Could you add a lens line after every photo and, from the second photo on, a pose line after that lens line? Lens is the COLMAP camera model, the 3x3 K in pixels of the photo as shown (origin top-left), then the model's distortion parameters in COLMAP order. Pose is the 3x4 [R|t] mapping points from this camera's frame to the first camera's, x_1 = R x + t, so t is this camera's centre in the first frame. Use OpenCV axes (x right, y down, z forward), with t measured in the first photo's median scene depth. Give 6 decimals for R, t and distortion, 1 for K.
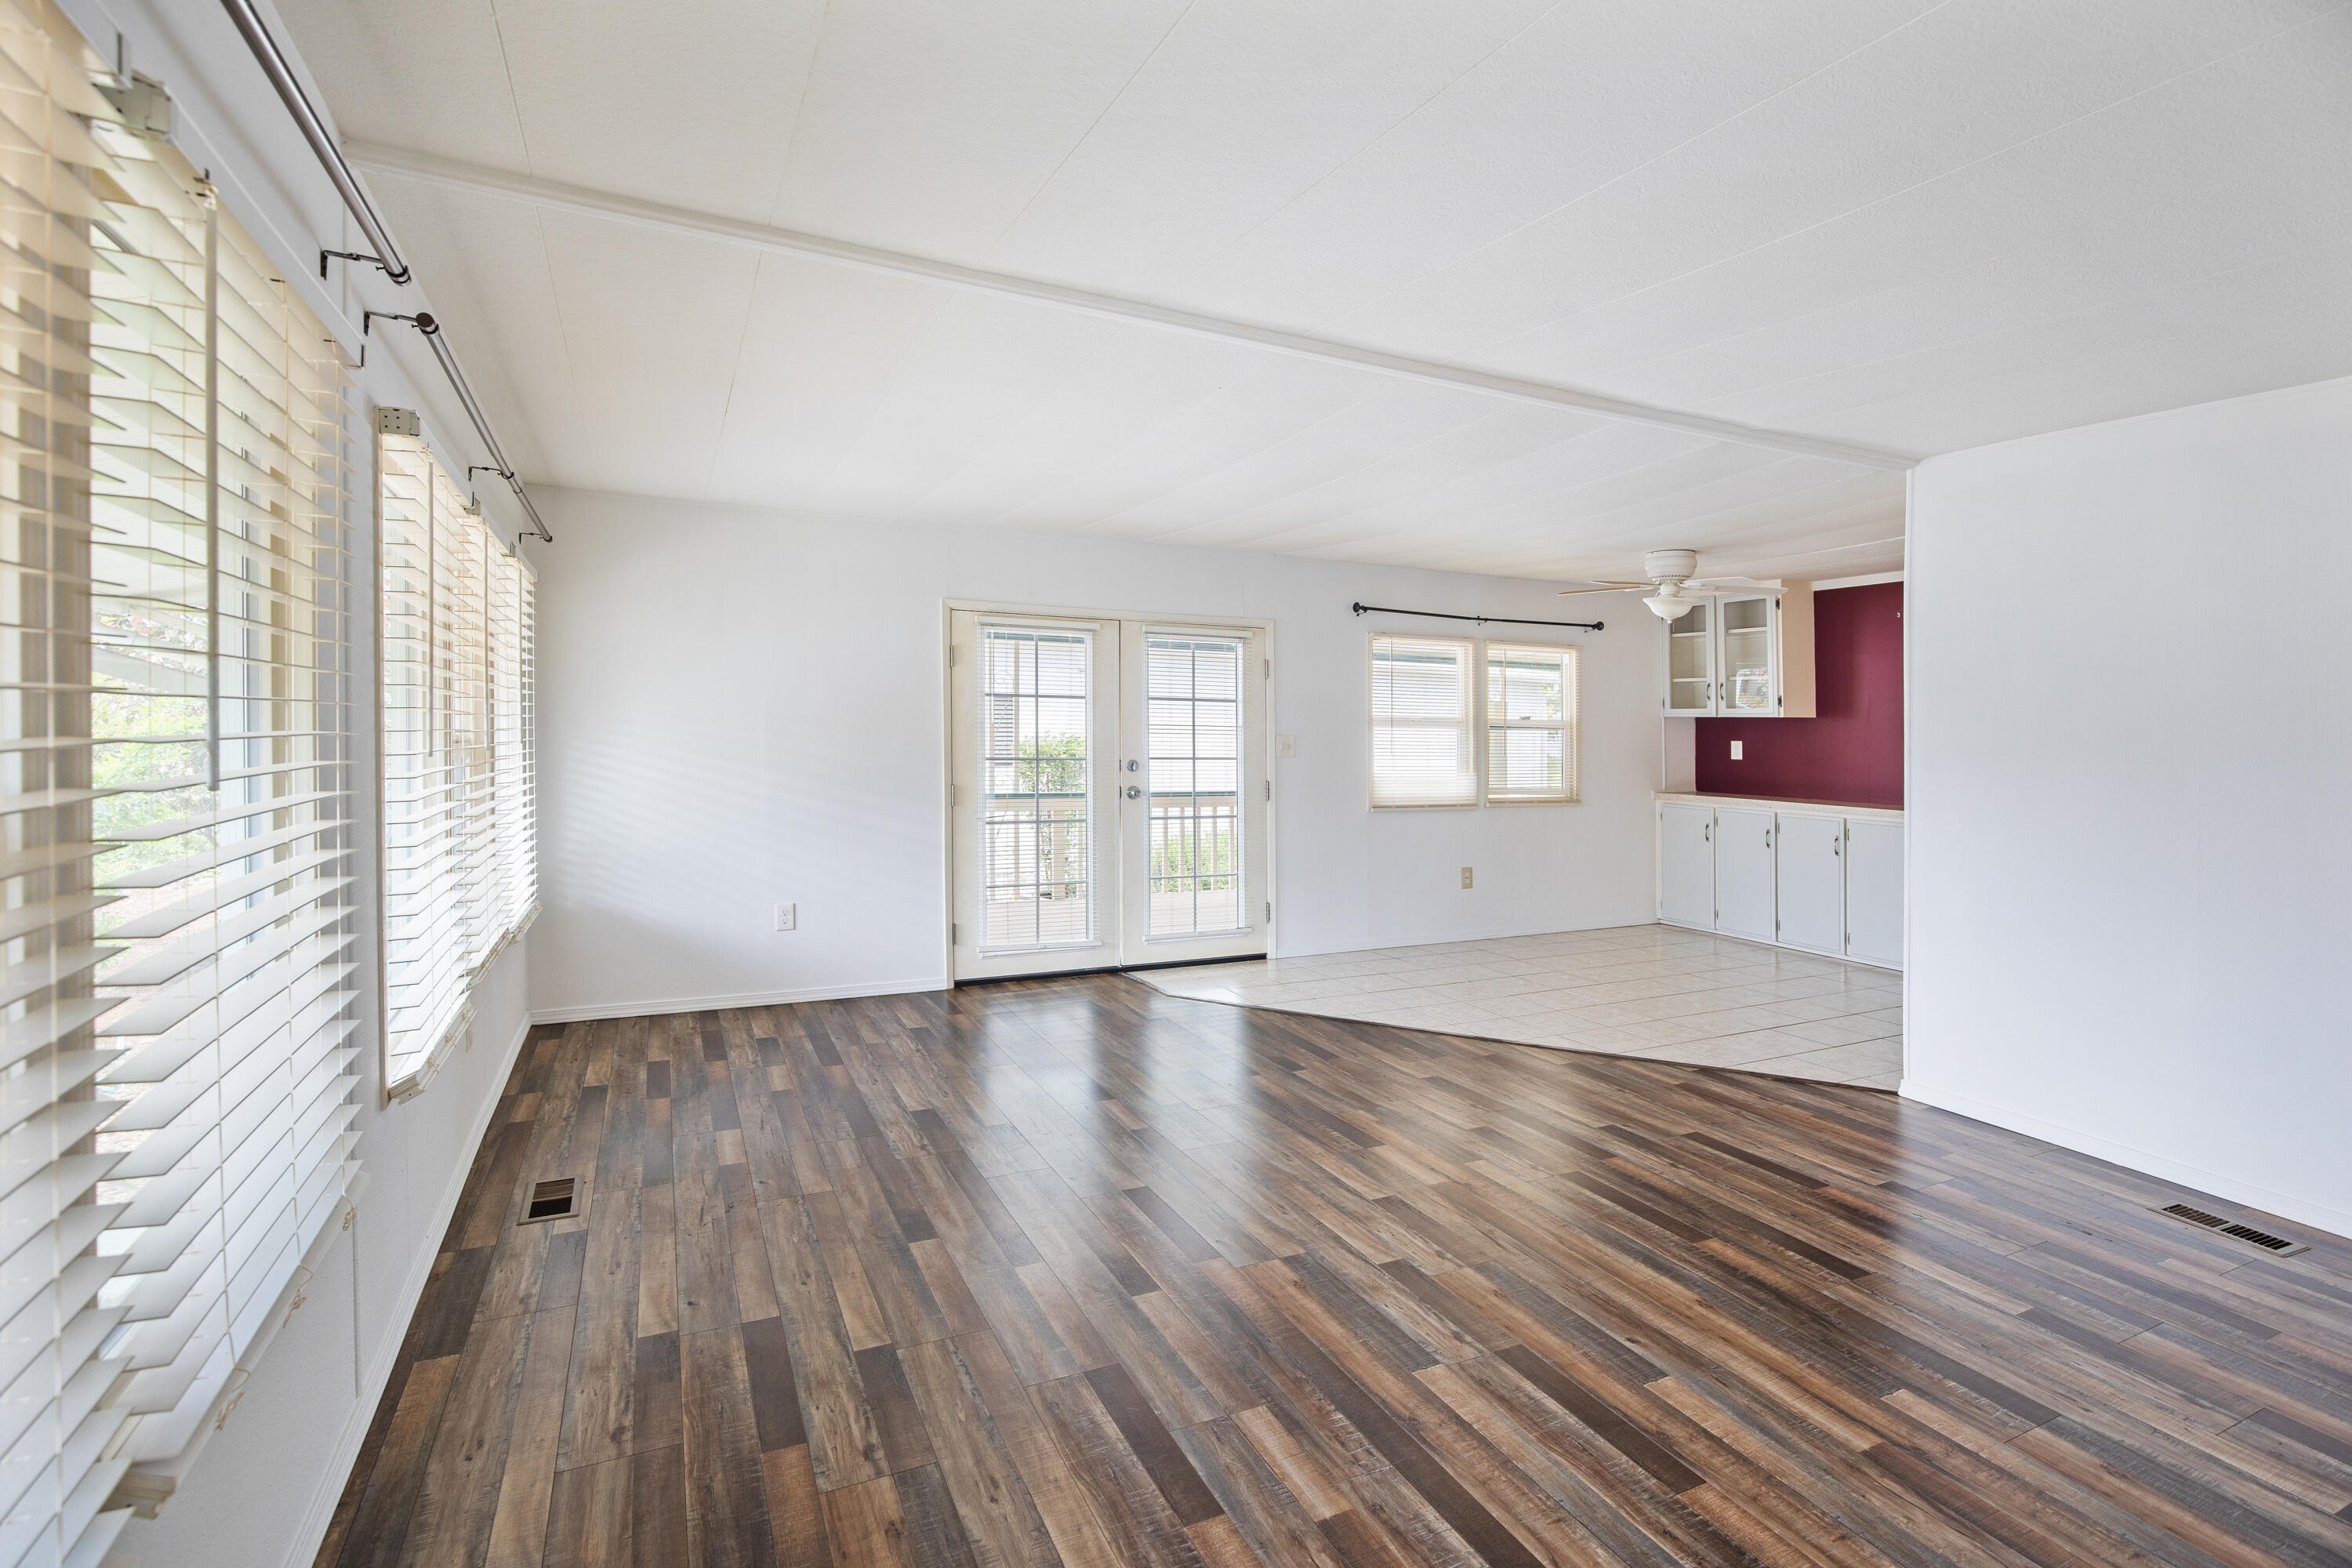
lens RADIAL K [[1081.4, 0, 1168.2], [0, 1081.4, 718.3], [0, 0, 1]] dist [-0.004680, -0.000110]
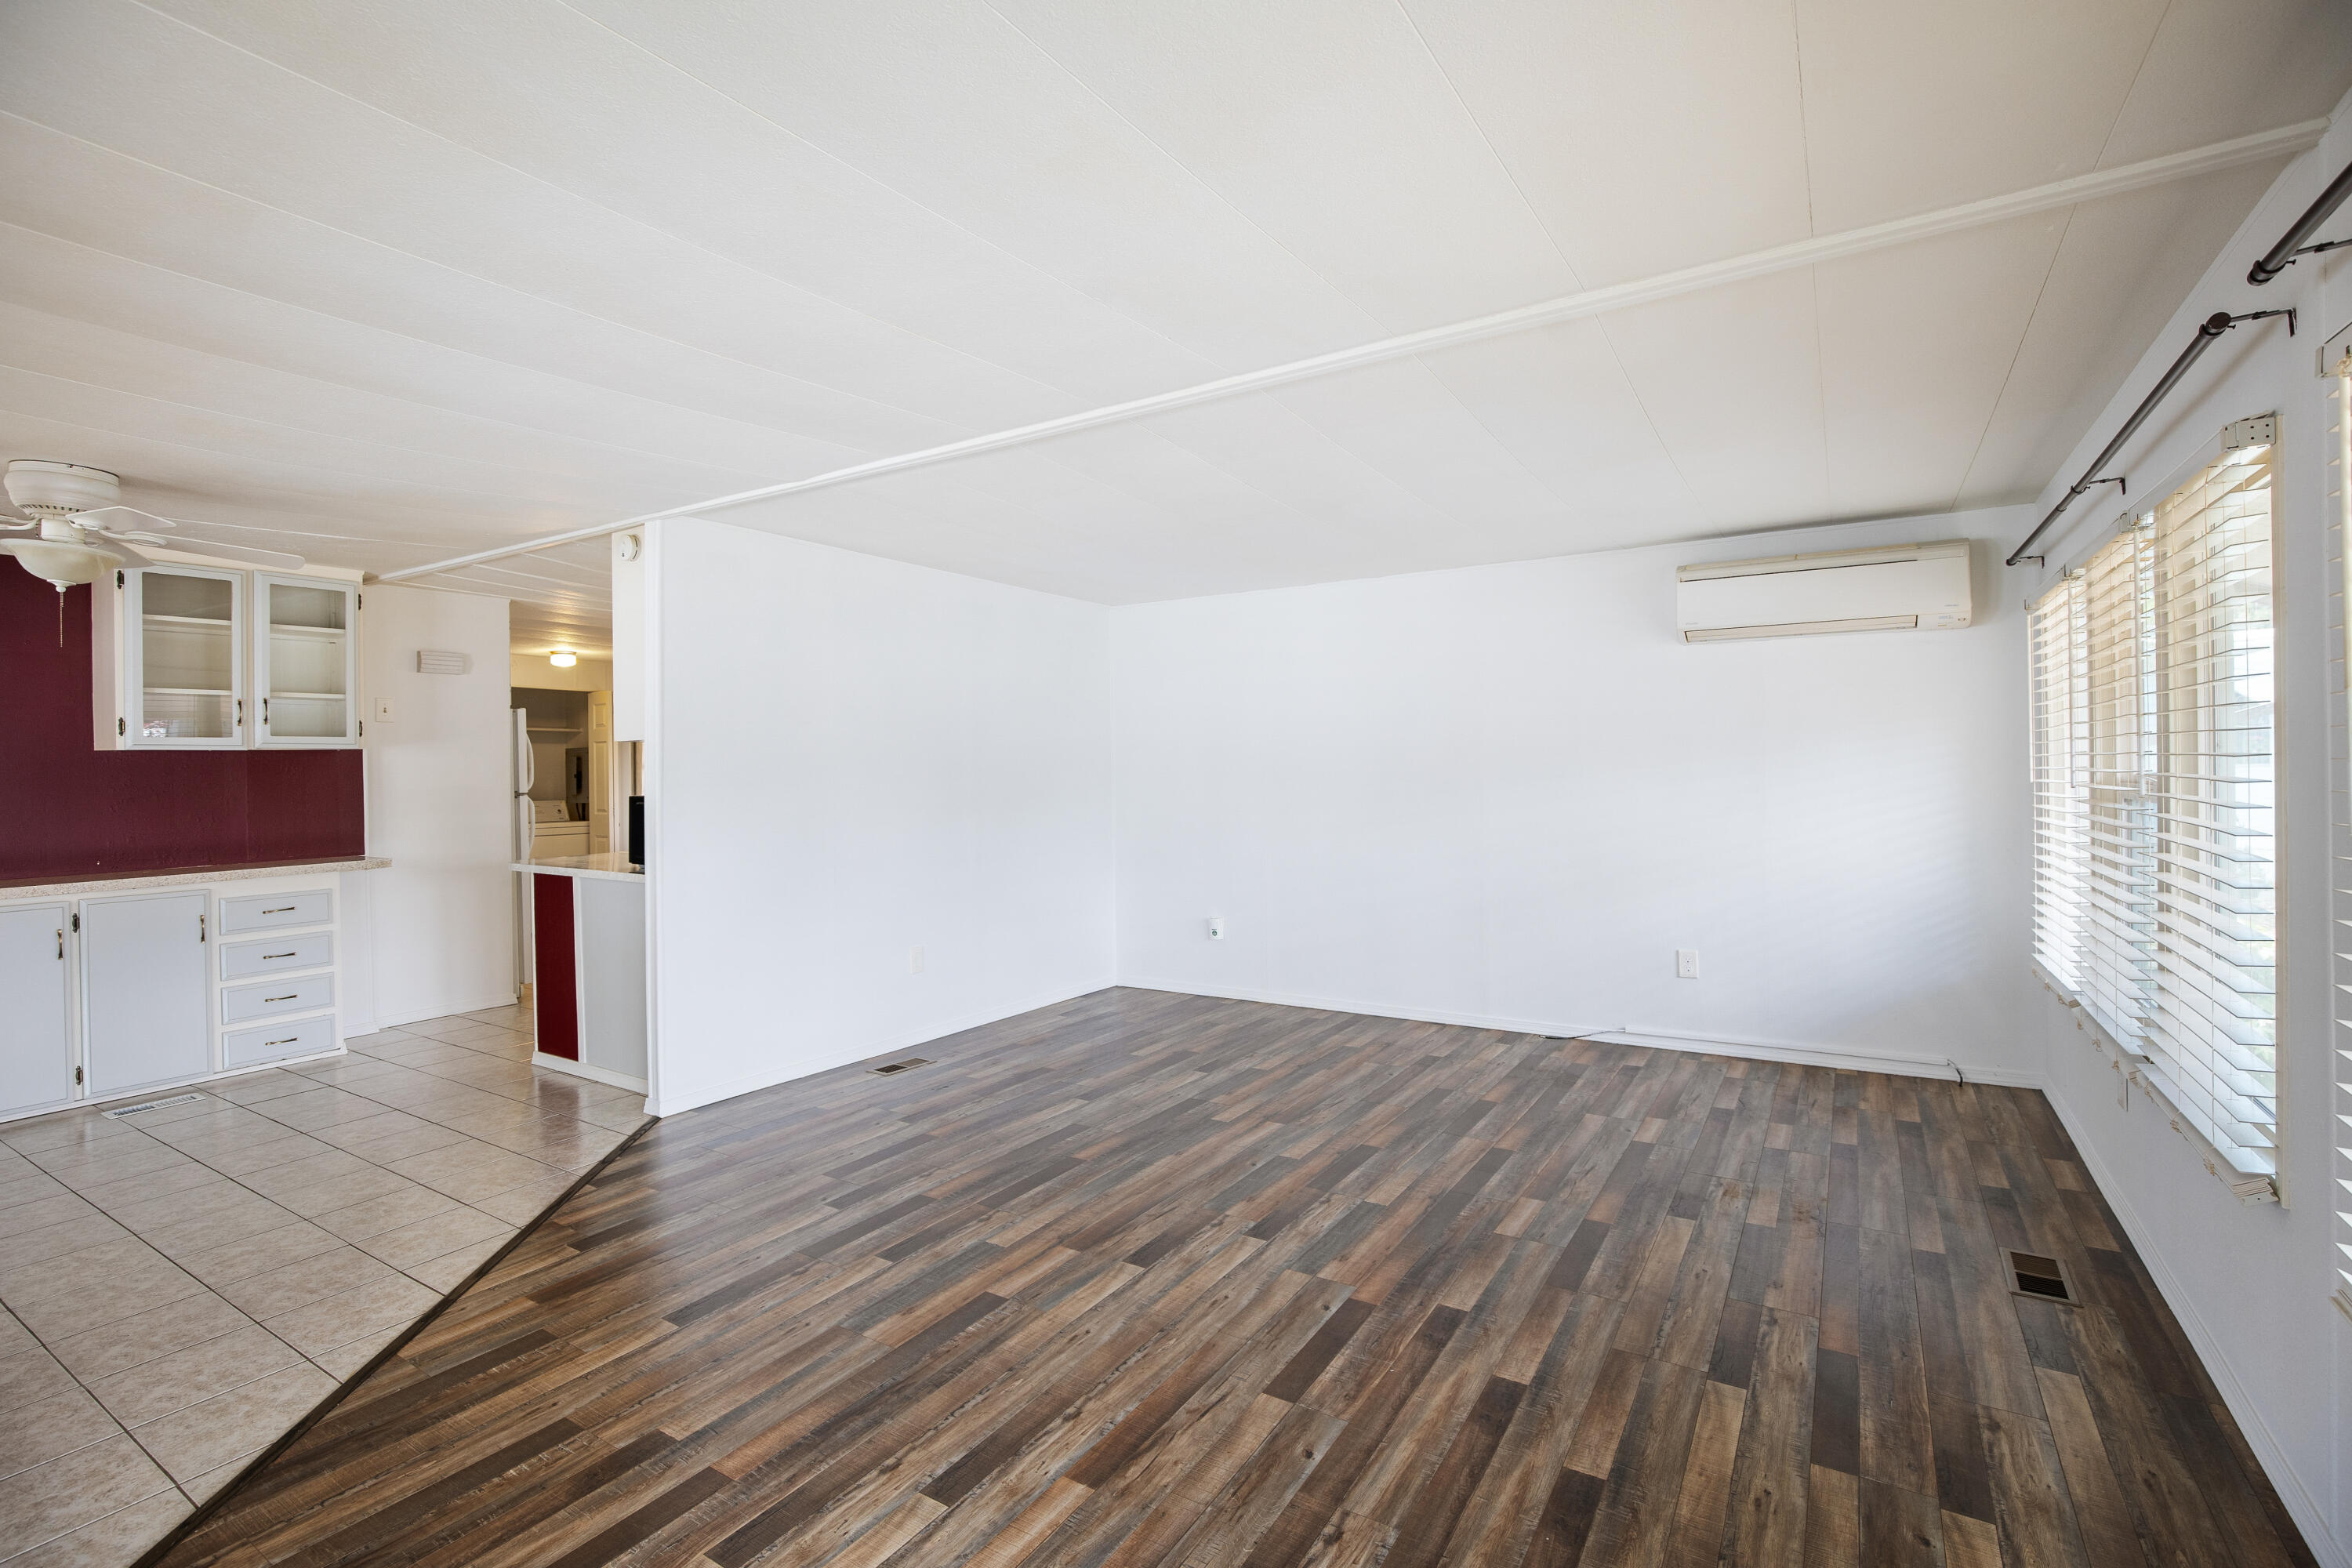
lens RADIAL K [[1112.3, 0, 1207.0], [0, 1112.3, 776.5], [0, 0, 1]] dist [-0.013371, 0.010139]
pose [[-0.561576, -0.023484, 0.827092, -0.793927], [-0.003547, 0.999656, 0.025976, -0.015851], [-0.827417, 0.011654, -0.561466, 1.856844]]
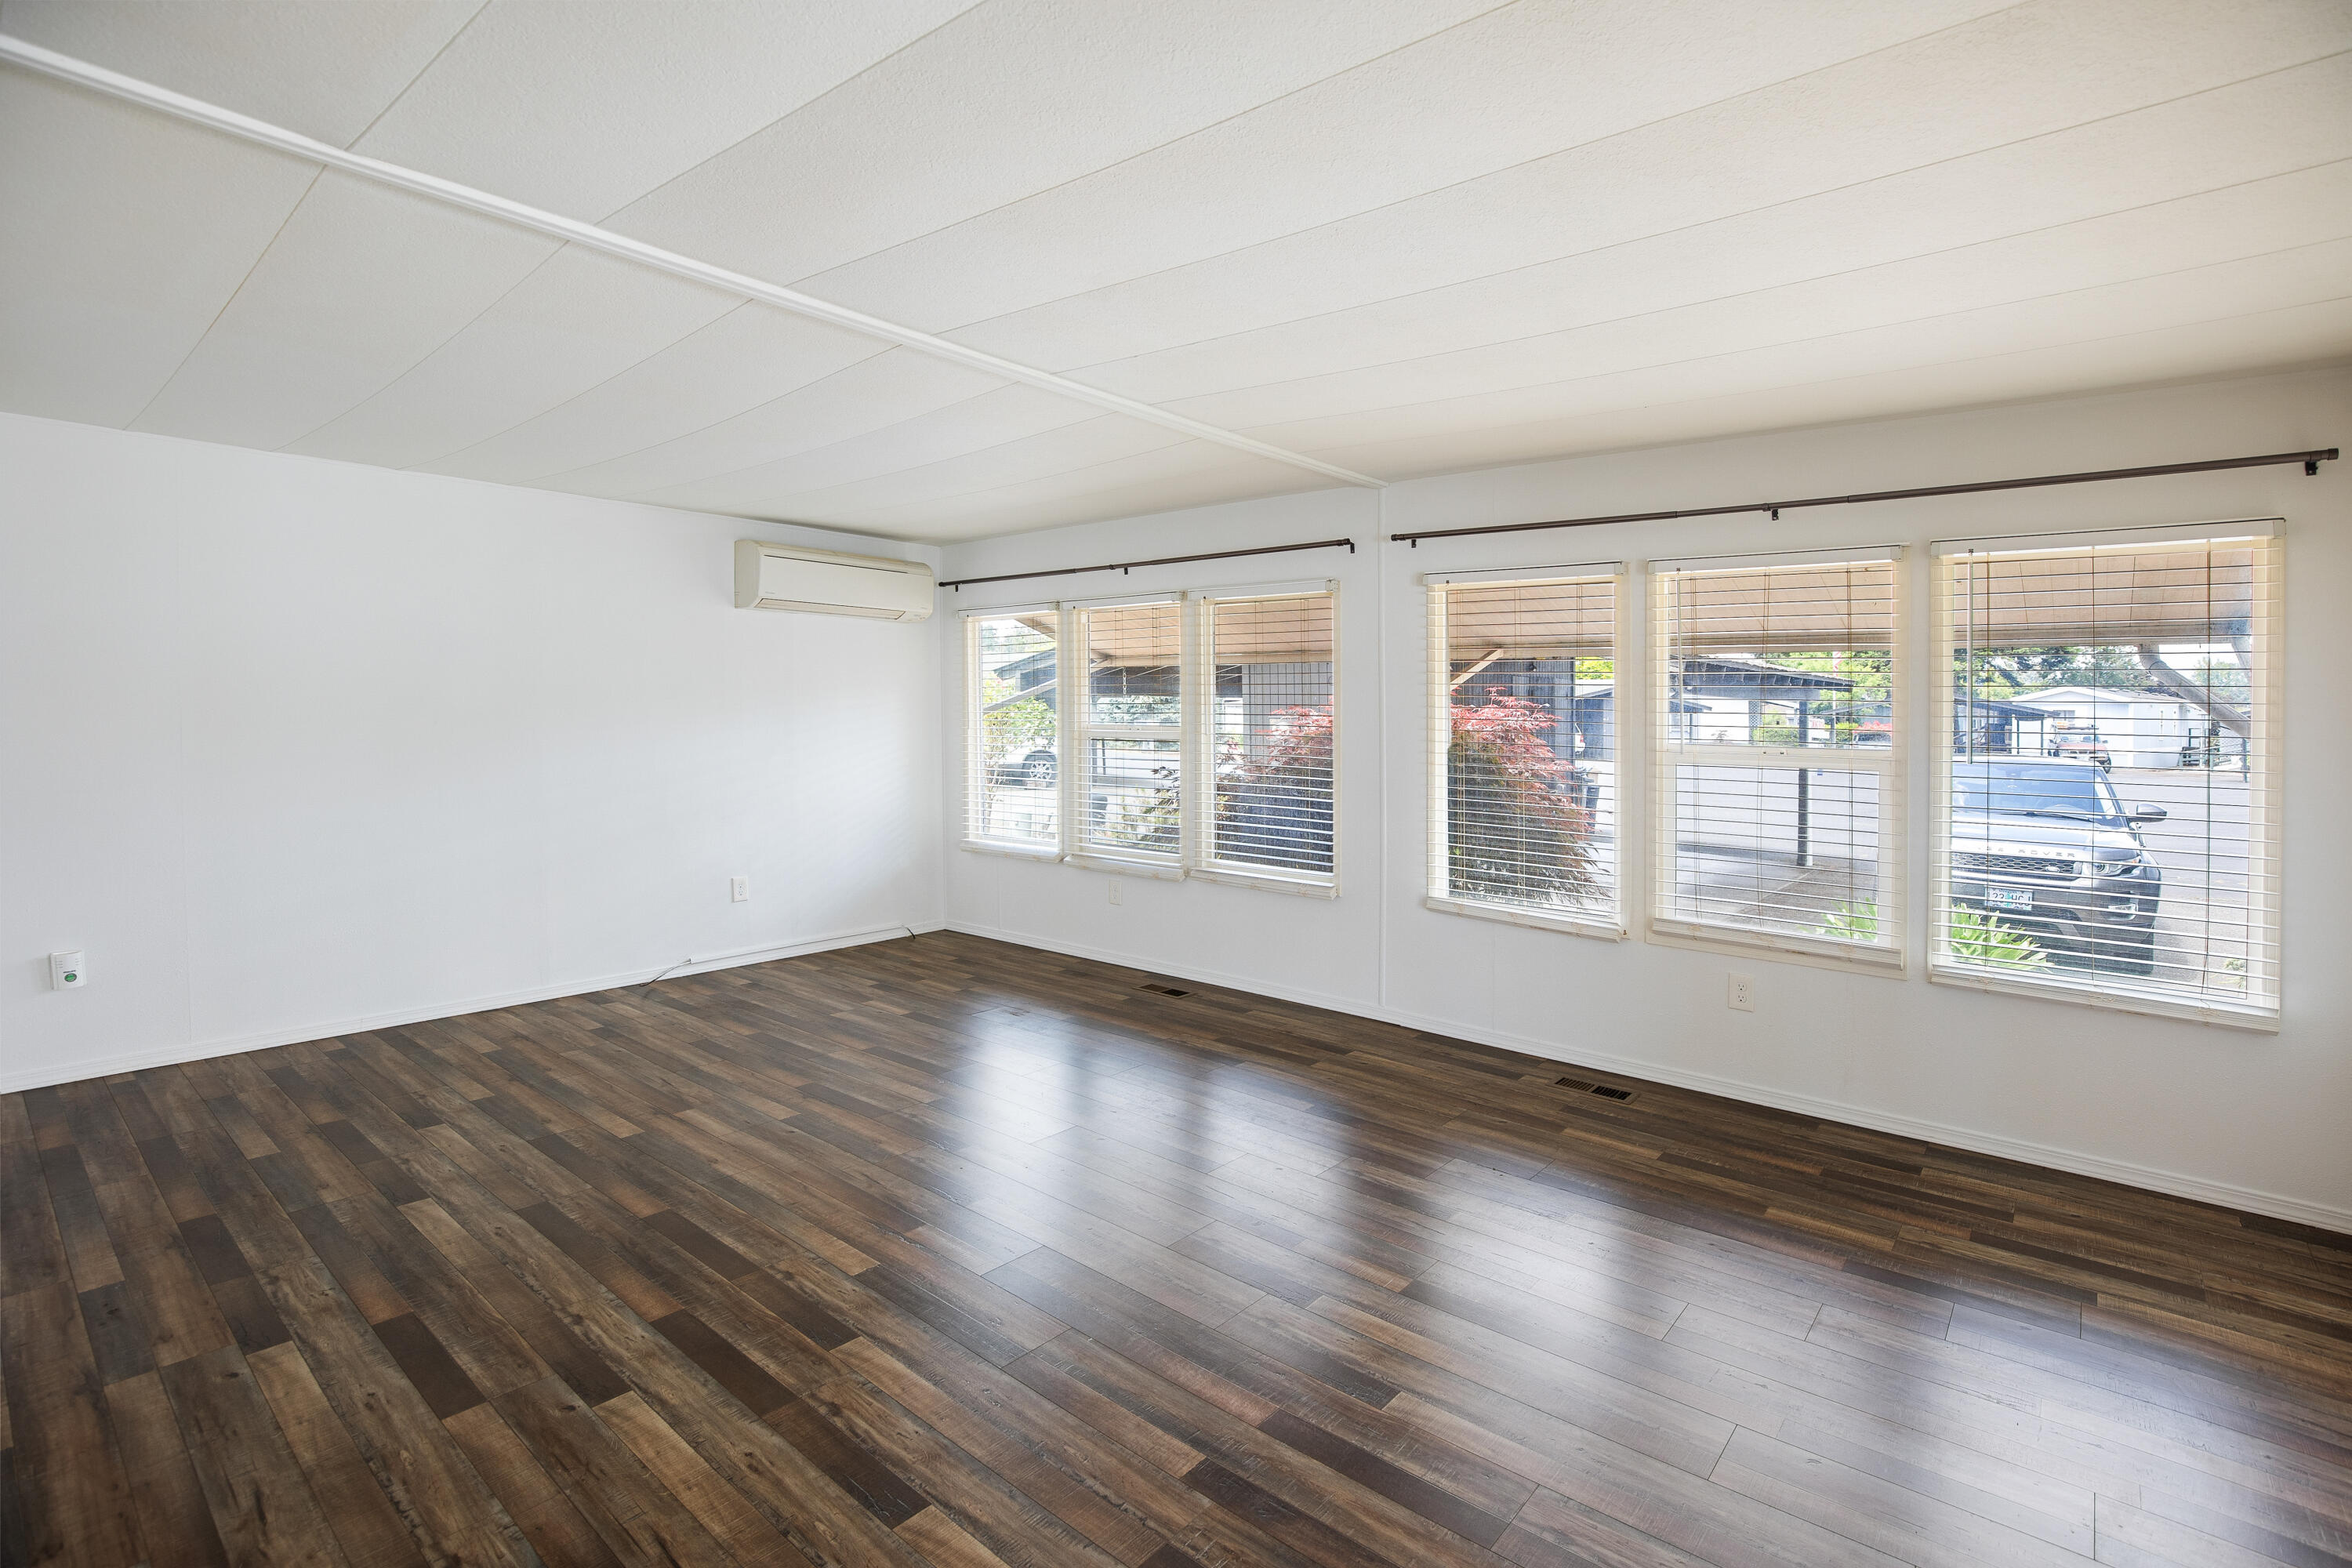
lens RADIAL K [[1081.4, 0, 1168.2], [0, 1081.4, 718.3], [0, 0, 1]] dist [-0.004680, -0.000110]
pose [[-0.907474, -0.028809, -0.419119, 0.569624], [-0.026643, 0.999584, -0.011021, 0.024967], [0.419262, 0.001165, -0.907864, 2.418329]]
